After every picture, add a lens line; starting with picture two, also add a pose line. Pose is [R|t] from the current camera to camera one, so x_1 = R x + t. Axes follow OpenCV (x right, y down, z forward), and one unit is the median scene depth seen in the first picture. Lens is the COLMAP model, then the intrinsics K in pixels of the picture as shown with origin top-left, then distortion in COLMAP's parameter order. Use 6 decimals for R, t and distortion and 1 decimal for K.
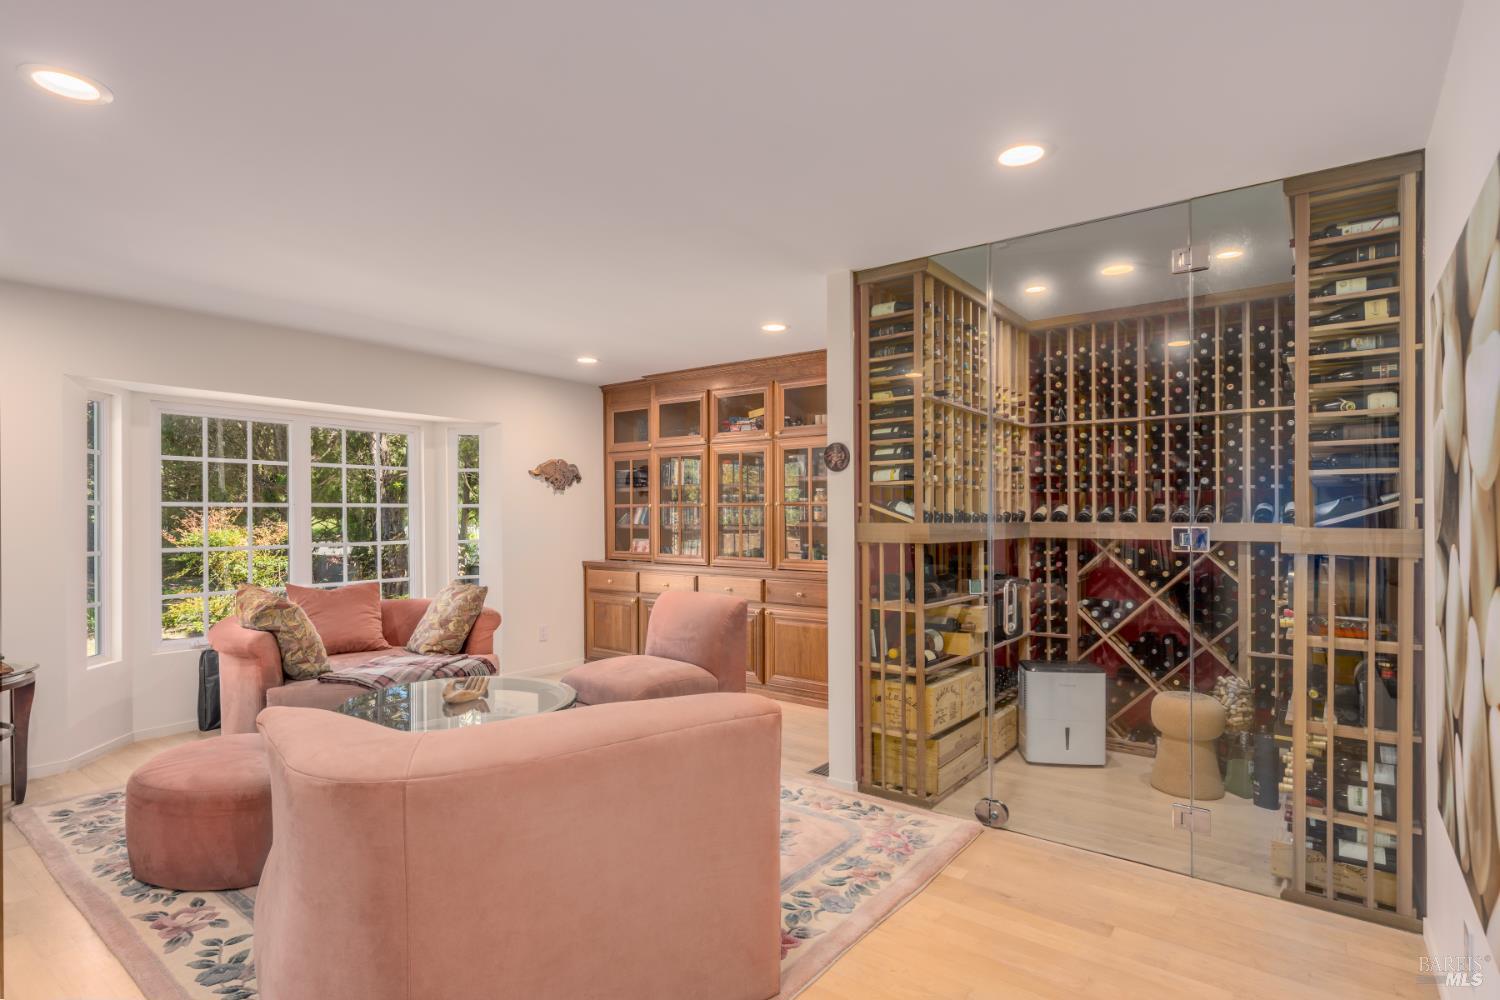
lens RADIAL K [[766.1, 0, 749.2], [0, 766.1, 510.3], [0, 0, 1]] dist [0.004810, 0.000050]
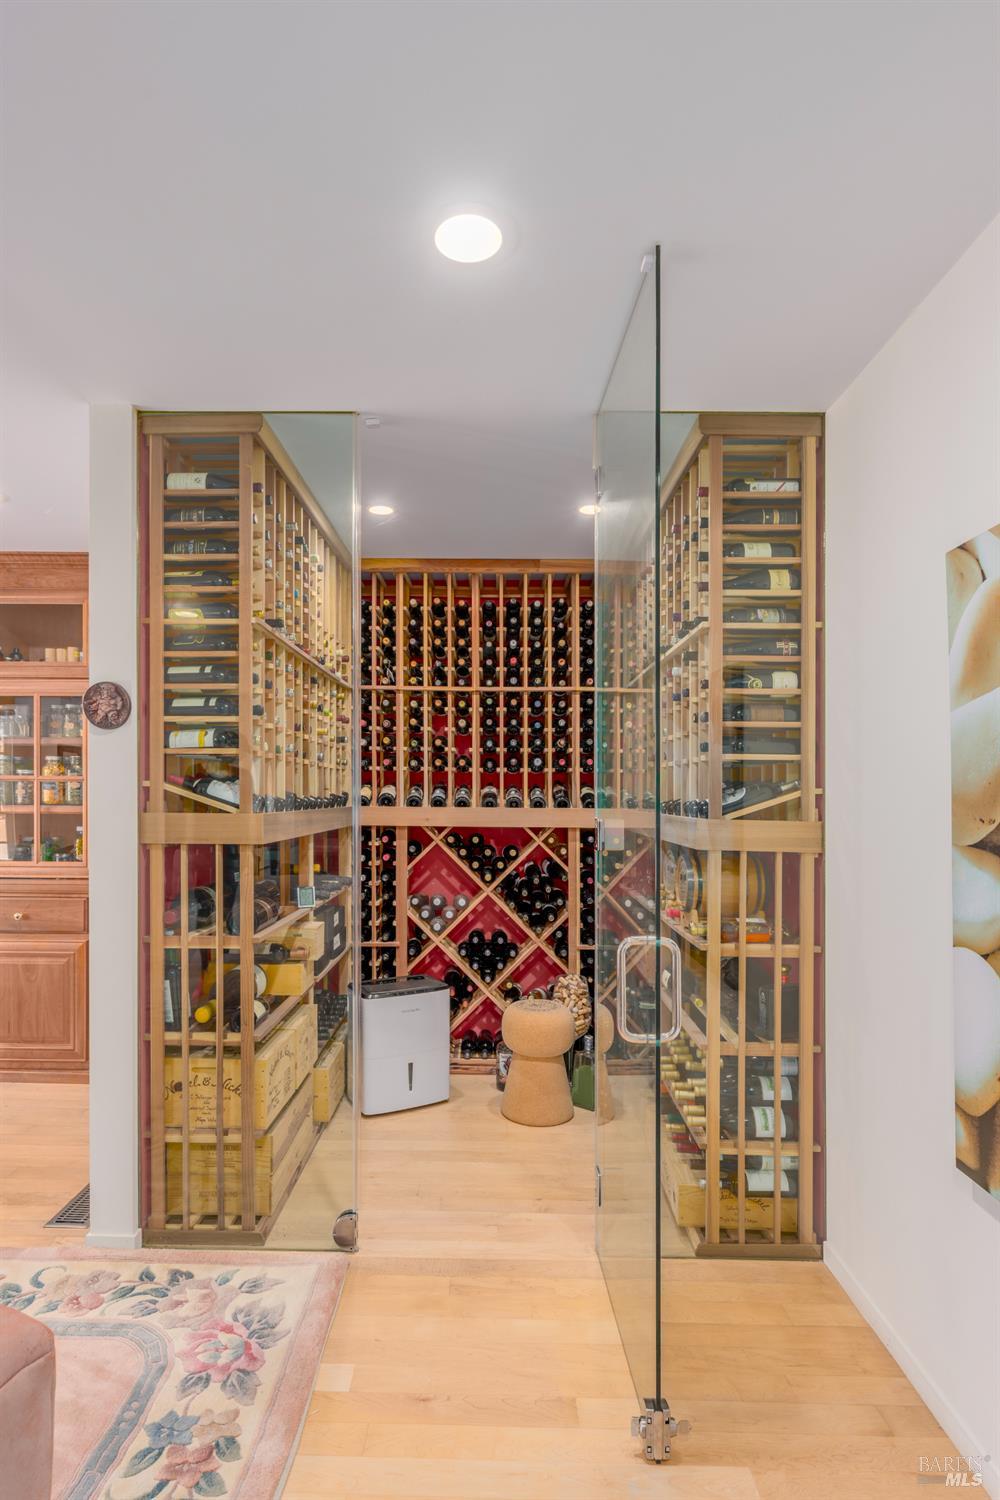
lens RADIAL K [[766.1, 0, 470.1], [0, 766.1, 795.3], [0, 0, 1]] dist [0.004810, 0.000050]
pose [[0.811395, 0.004481, 0.584481, -0.008285], [-0.012566, 0.999873, 0.009779, -0.007438], [-0.584363, -0.015279, 0.811349, 0.339385]]
